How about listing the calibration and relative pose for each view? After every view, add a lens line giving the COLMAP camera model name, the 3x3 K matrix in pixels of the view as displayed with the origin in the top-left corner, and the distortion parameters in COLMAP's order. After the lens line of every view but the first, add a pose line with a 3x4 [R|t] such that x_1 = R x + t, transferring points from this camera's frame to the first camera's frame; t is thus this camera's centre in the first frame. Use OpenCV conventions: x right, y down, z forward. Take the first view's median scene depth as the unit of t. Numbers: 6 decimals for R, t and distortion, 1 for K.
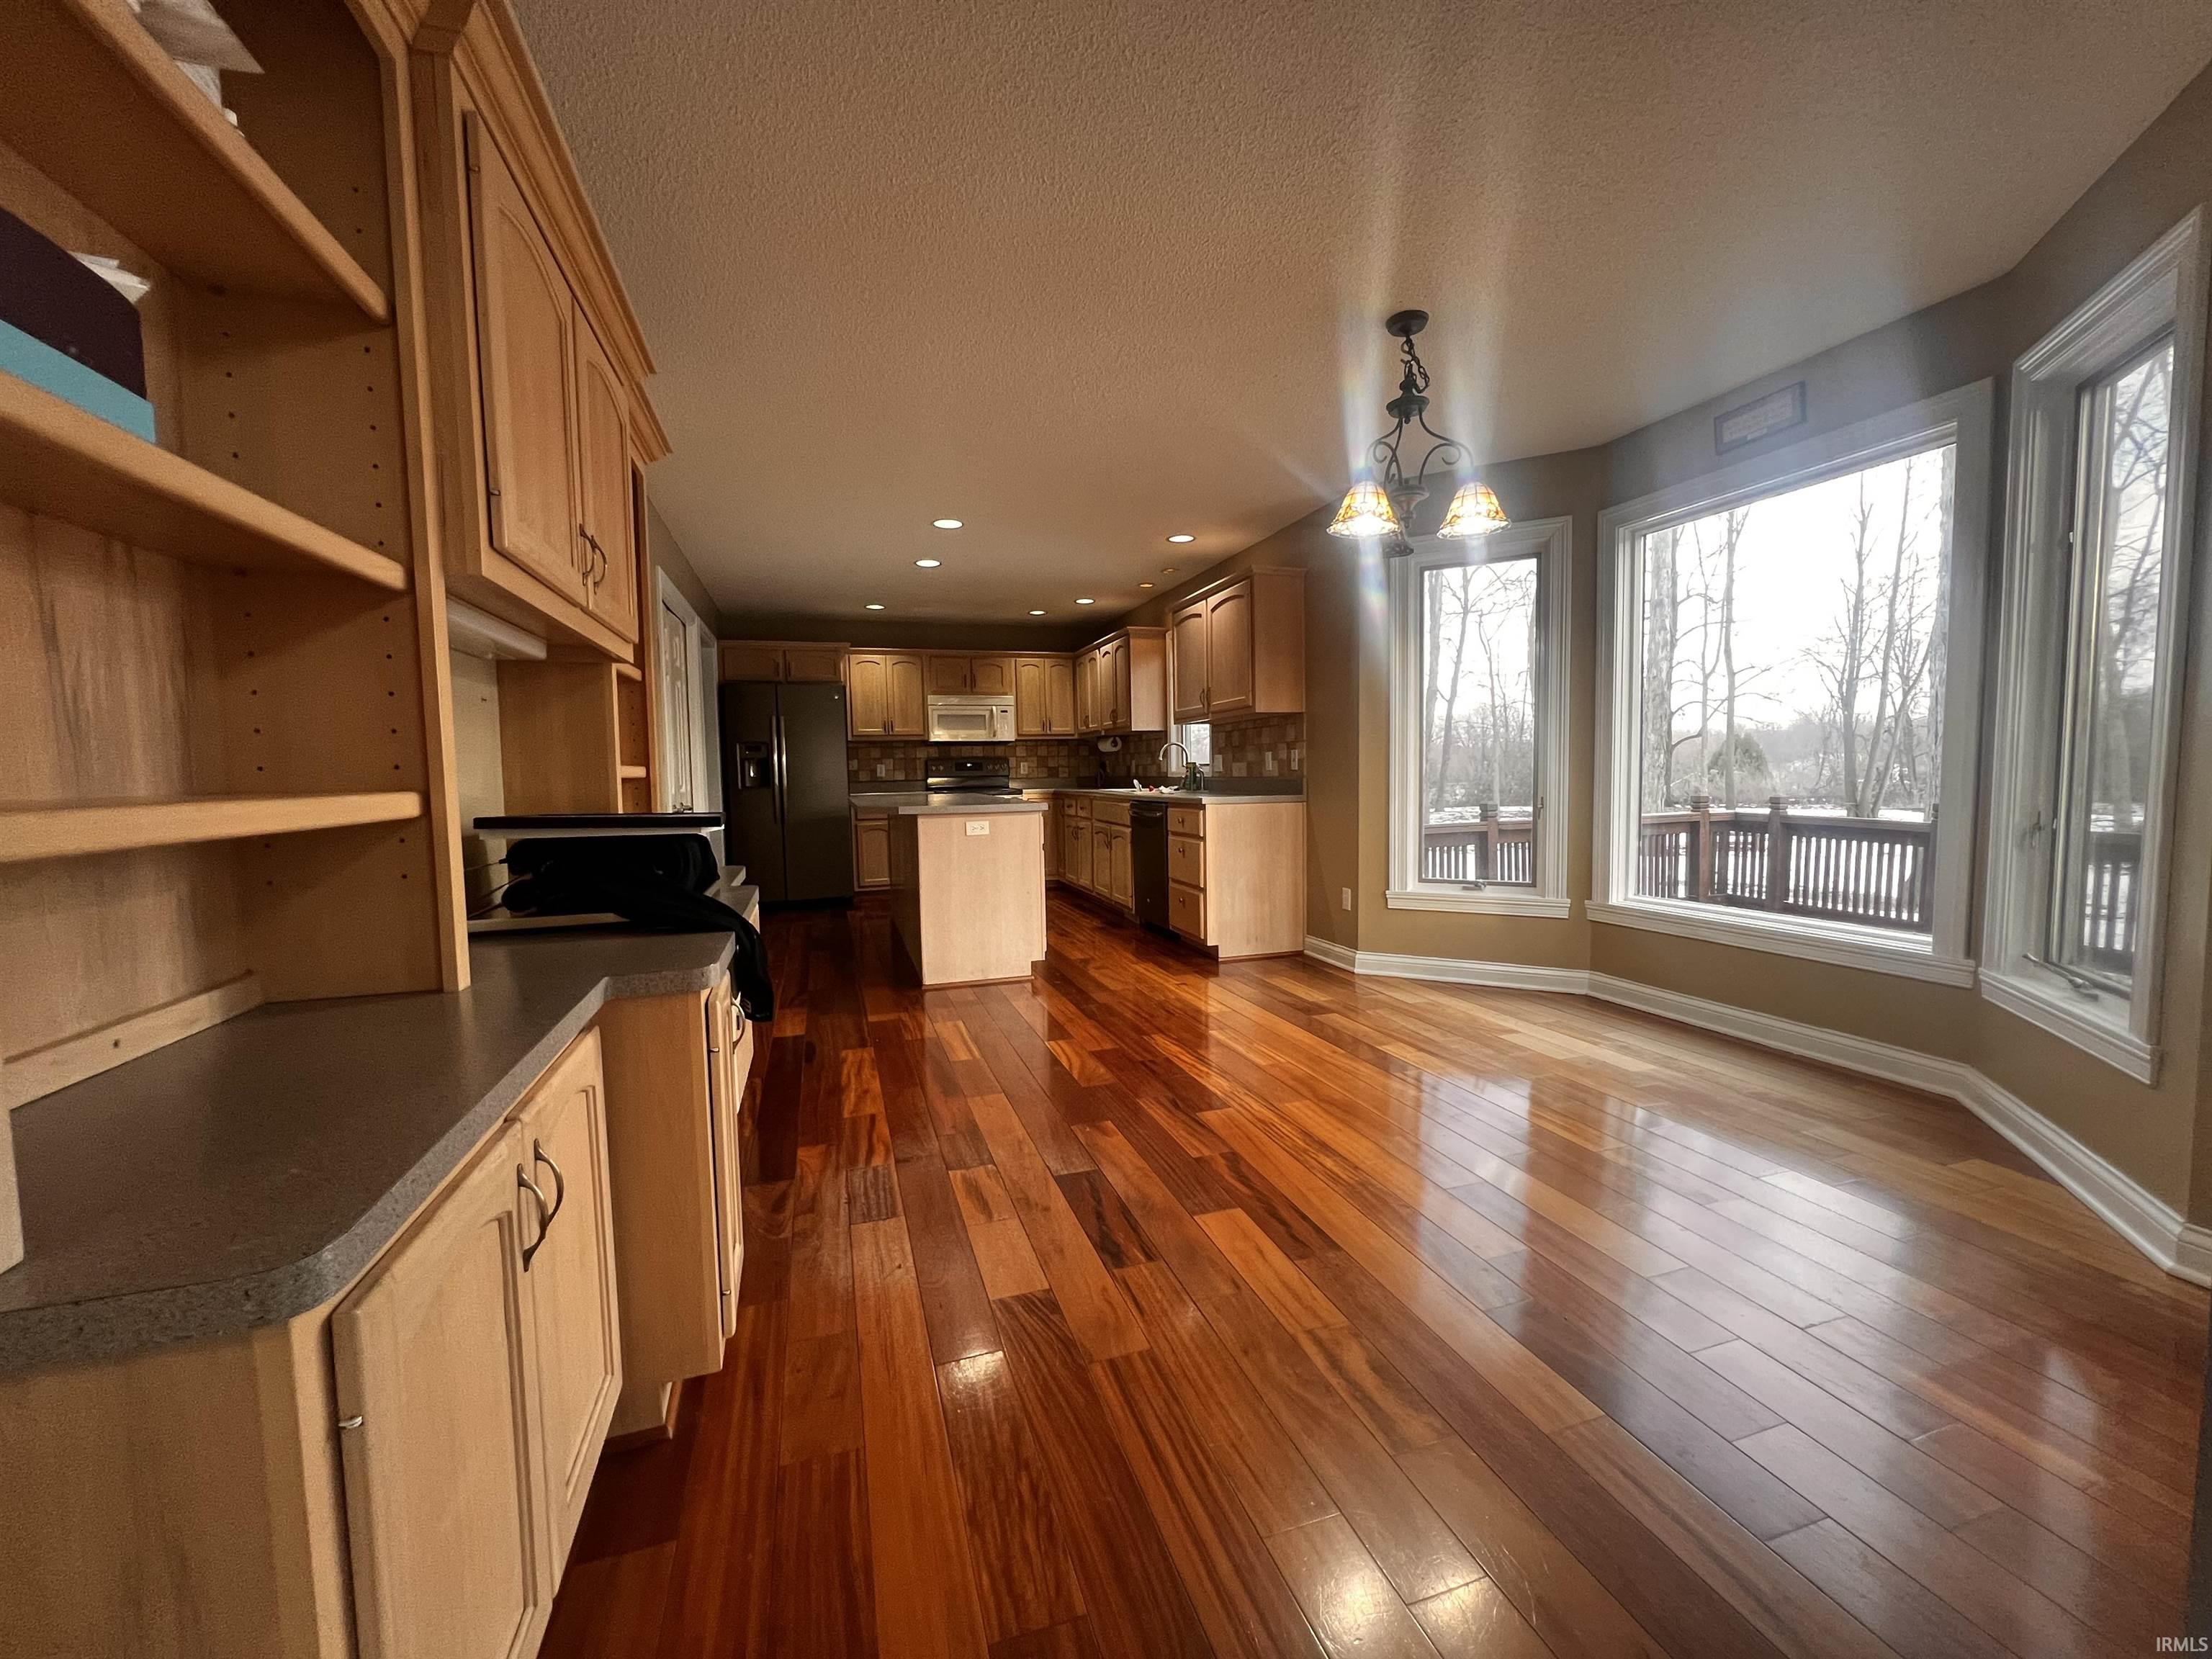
lens RADIAL K [[895.0, 0, 1105.6], [0, 895.0, 823.0], [0, 0, 1]] dist [-0.001138, -0.000124]
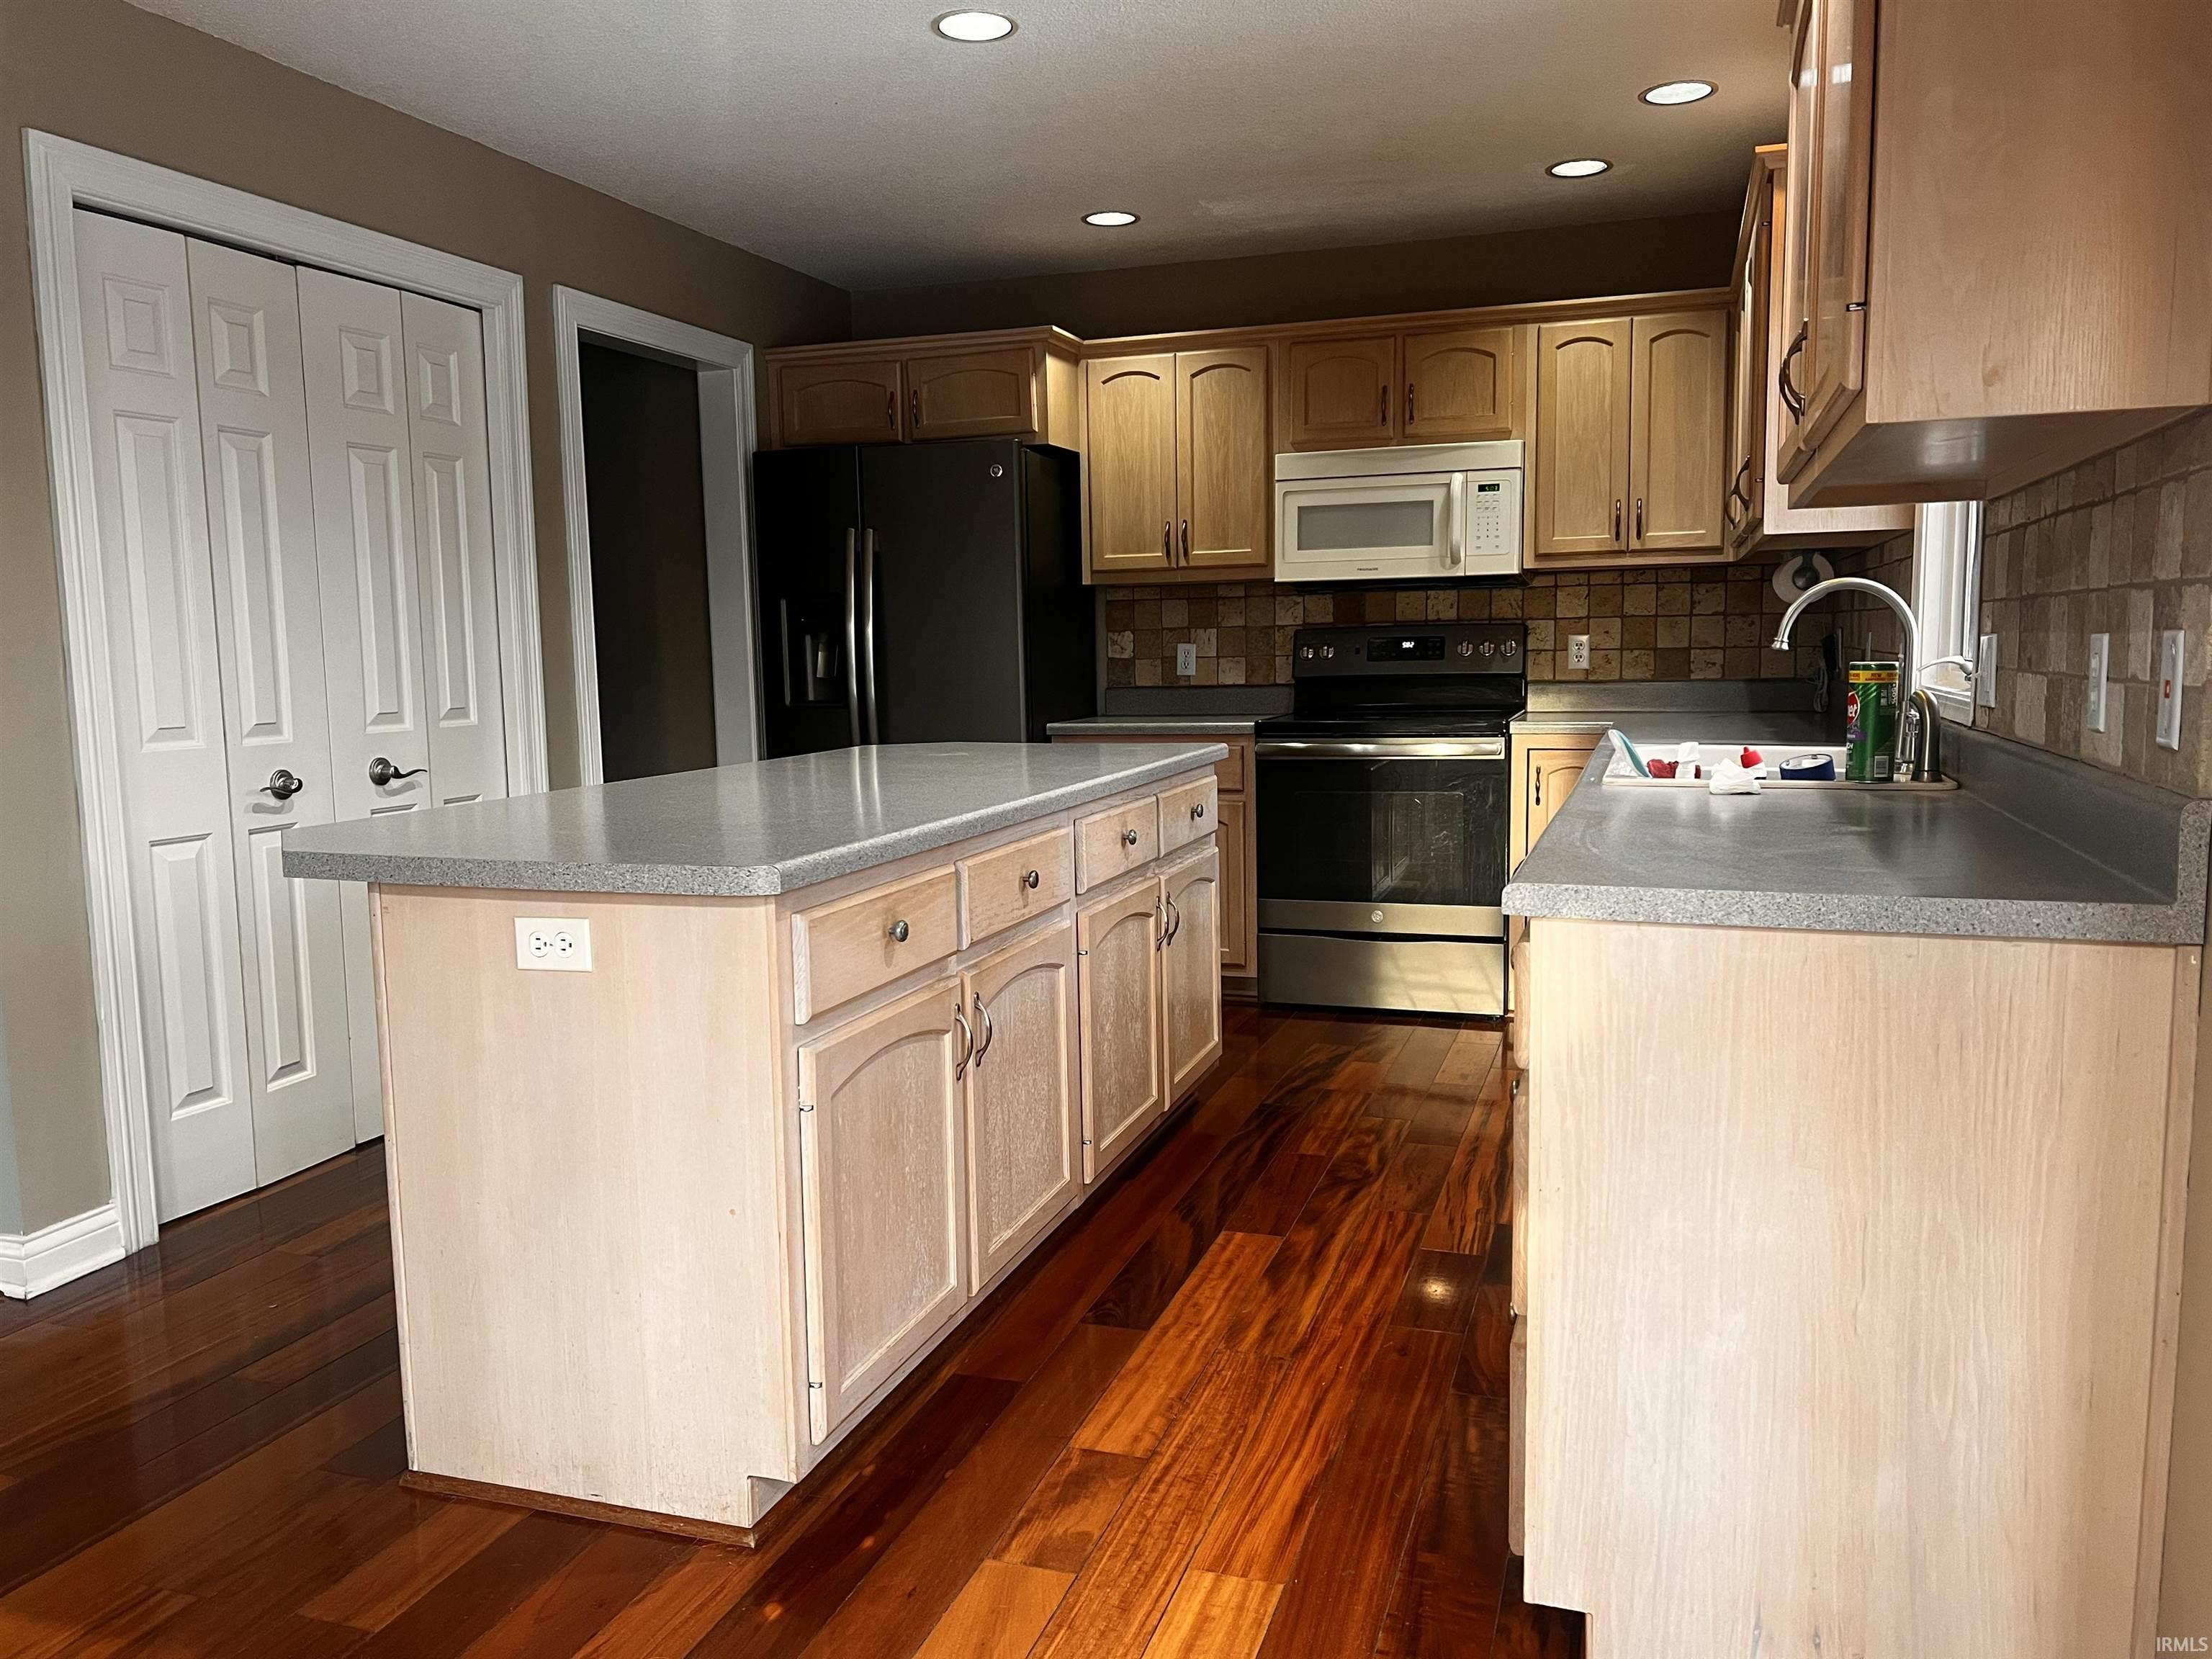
lens RADIAL K [[1672.9, 0, 1106.0], [0, 1672.9, 829.5], [0, 0, 1]] dist [0.001552, -0.000379]
pose [[0.798644, 0.068566, -0.597885, 0.161871], [-0.026416, 0.996525, 0.078997, -0.042694], [0.601224, -0.047296, 0.797680, 0.407902]]
